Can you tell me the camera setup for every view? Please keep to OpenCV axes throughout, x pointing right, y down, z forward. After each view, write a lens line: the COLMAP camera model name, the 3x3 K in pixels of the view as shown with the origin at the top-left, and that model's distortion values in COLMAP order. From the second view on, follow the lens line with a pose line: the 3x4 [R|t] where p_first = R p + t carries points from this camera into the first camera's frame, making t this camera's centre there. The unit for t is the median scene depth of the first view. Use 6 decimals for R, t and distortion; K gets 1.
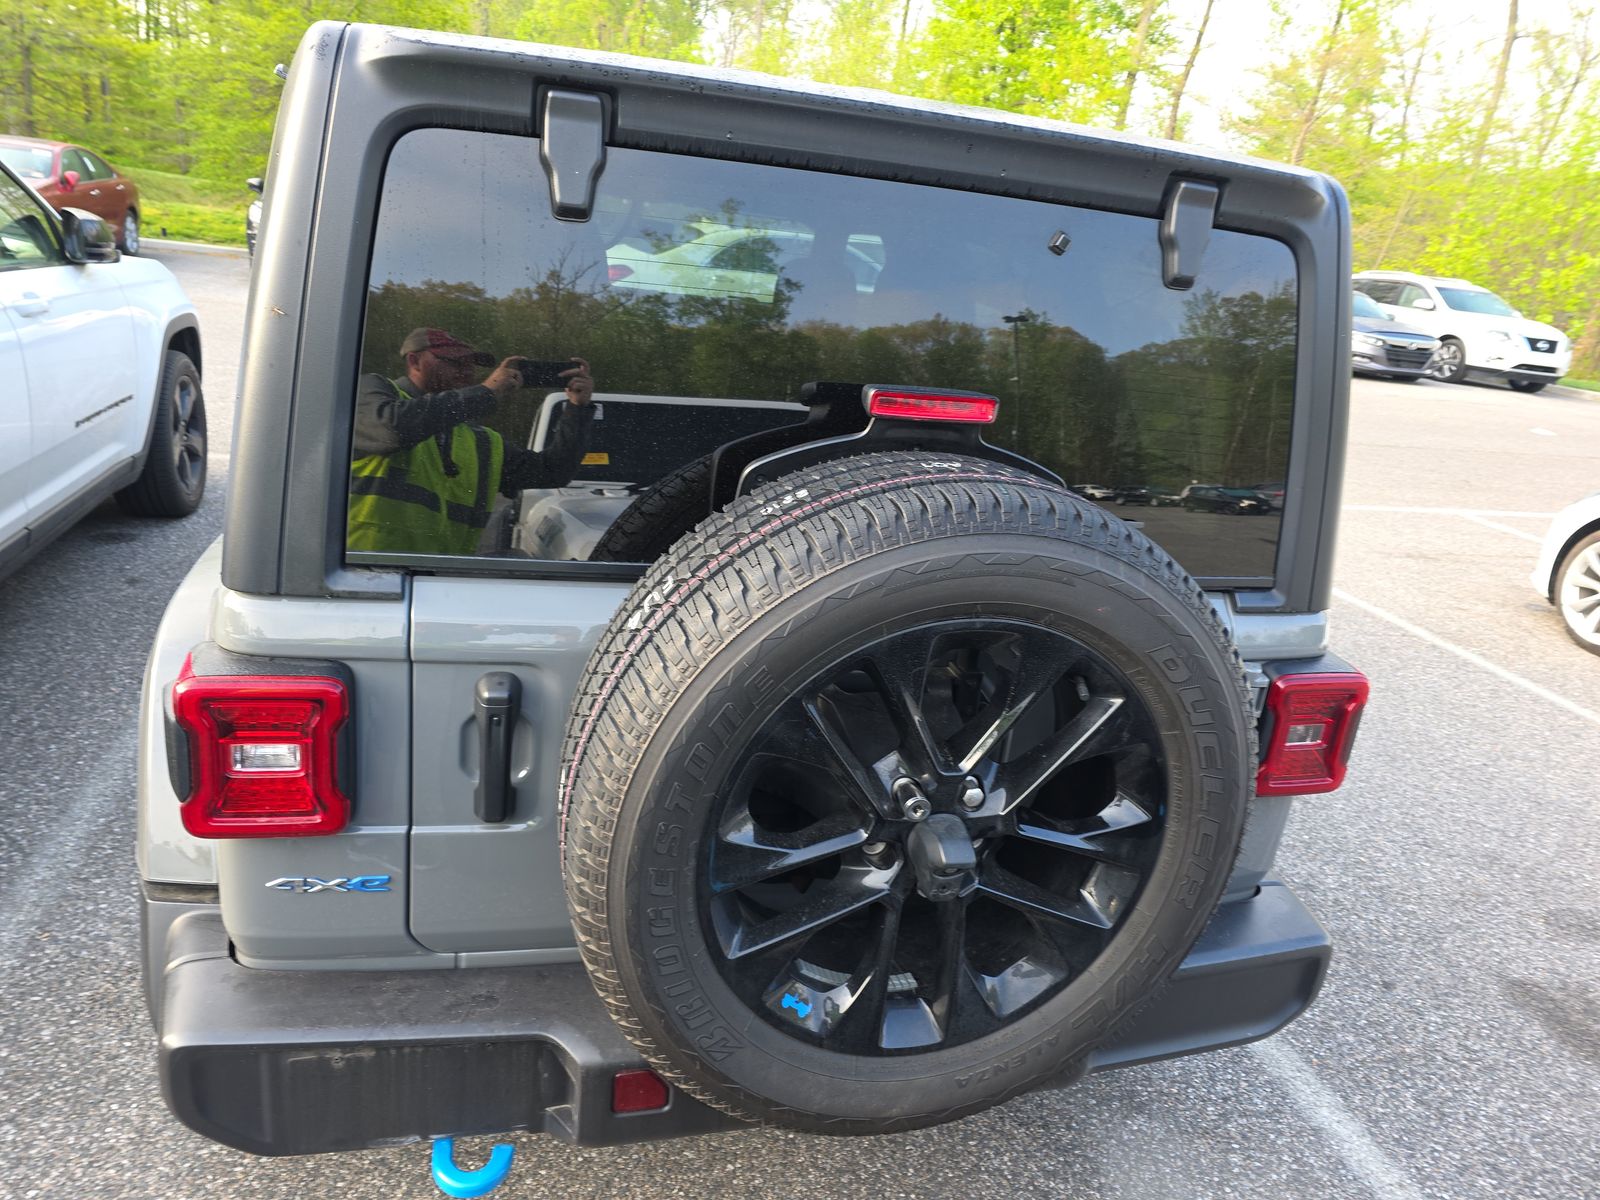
lens RADIAL K [[1075.5, 0, 800.7], [0, 1075.5, 545.0], [0, 0, 1]] dist [0.046456, -0.036765]
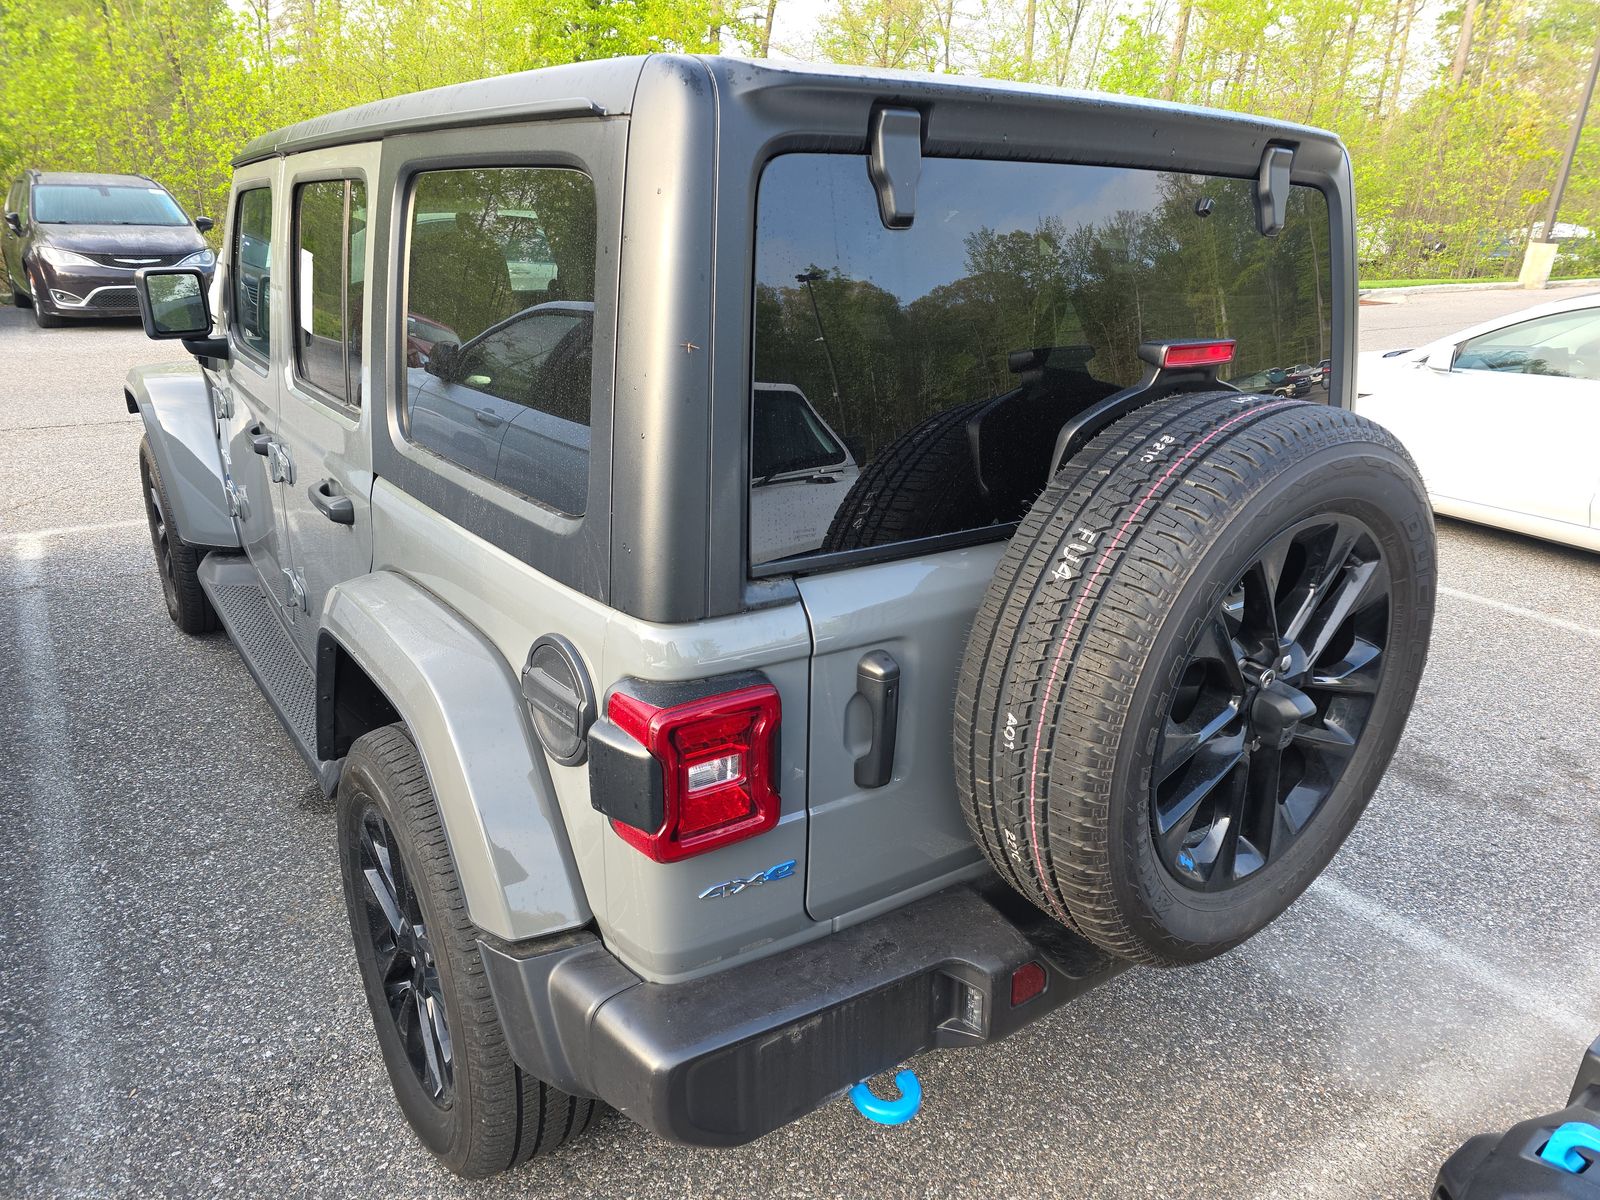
lens RADIAL K [[1077.2, 0, 802.7], [0, 1077.2, 563.3], [0, 0, 1]] dist [0.062085, -0.050995]
pose [[0.934242, -0.190349, 0.301593, -0.671034], [0.175230, 0.981537, 0.076684, -0.066917], [-0.310621, -0.018793, 0.950348, -0.014607]]
